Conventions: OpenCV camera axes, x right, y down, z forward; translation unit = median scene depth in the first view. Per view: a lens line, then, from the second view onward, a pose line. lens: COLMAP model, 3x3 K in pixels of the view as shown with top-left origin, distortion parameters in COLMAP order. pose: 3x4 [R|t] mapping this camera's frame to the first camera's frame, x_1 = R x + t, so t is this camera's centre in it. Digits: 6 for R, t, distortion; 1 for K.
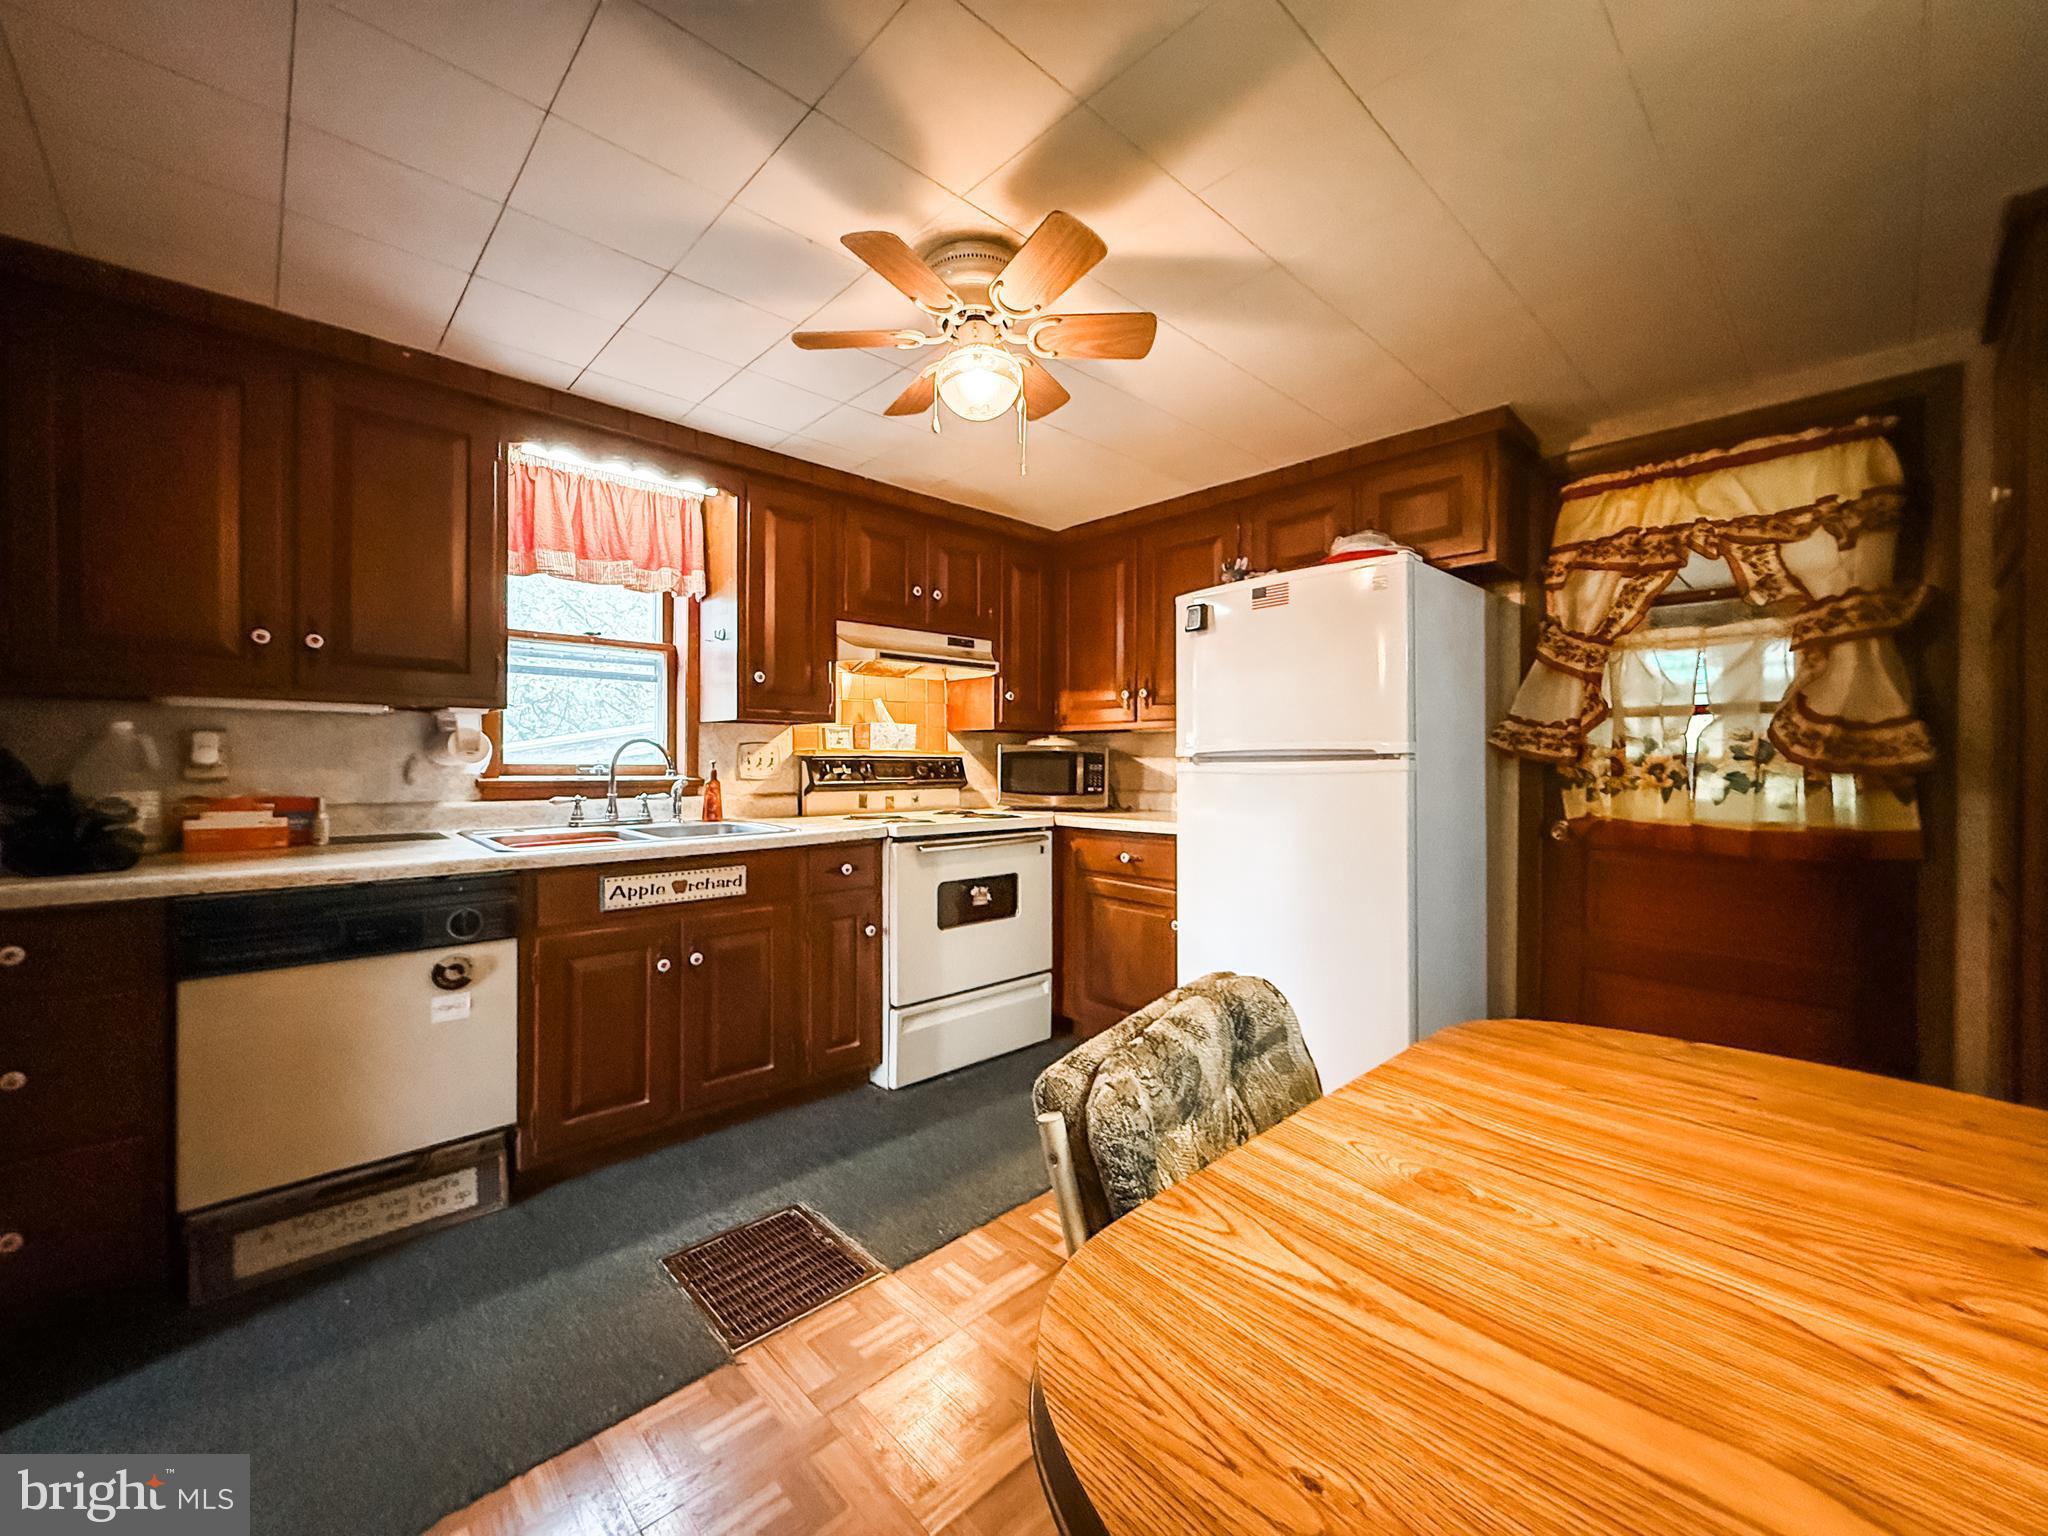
lens RADIAL K [[817.2, 0, 1016.8], [0, 817.2, 764.8], [0, 0, 1]] dist [-0.002185, 0.000187]
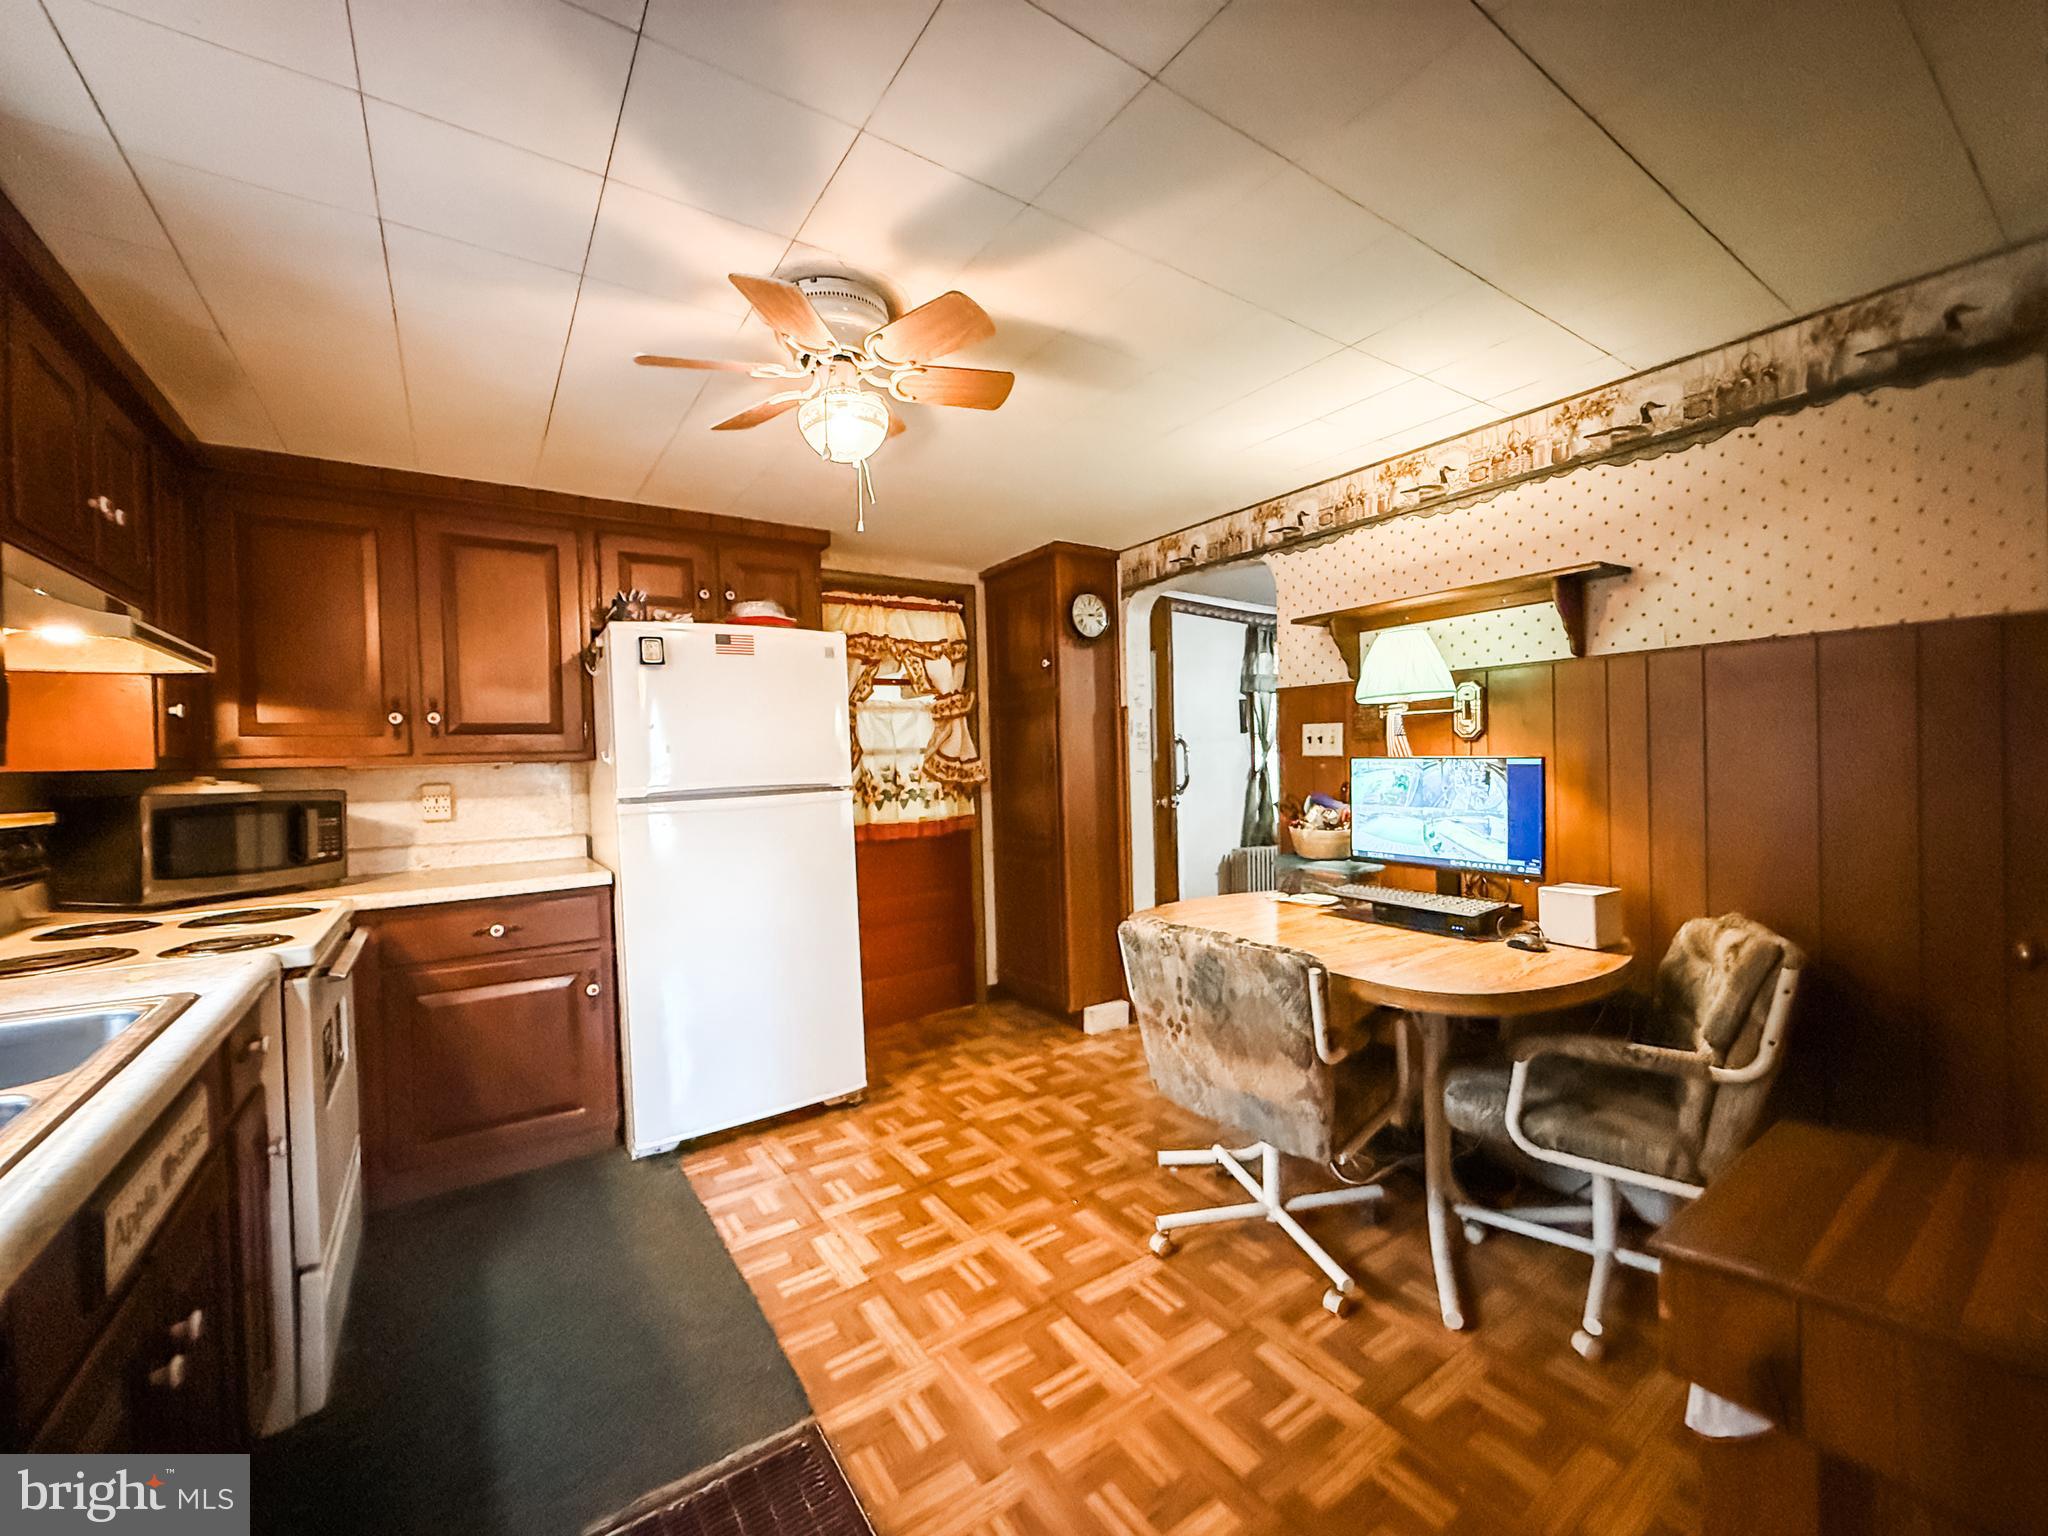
lens RADIAL K [[817.2, 0, 1014.4], [0, 817.2, 765.0], [0, 0, 1]] dist [-0.002185, 0.000187]
pose [[0.163948, -0.012036, 0.986396, -0.804473], [0.037731, 0.999270, 0.005922, -0.045177], [-0.985747, 0.036247, 0.164283, 0.533236]]
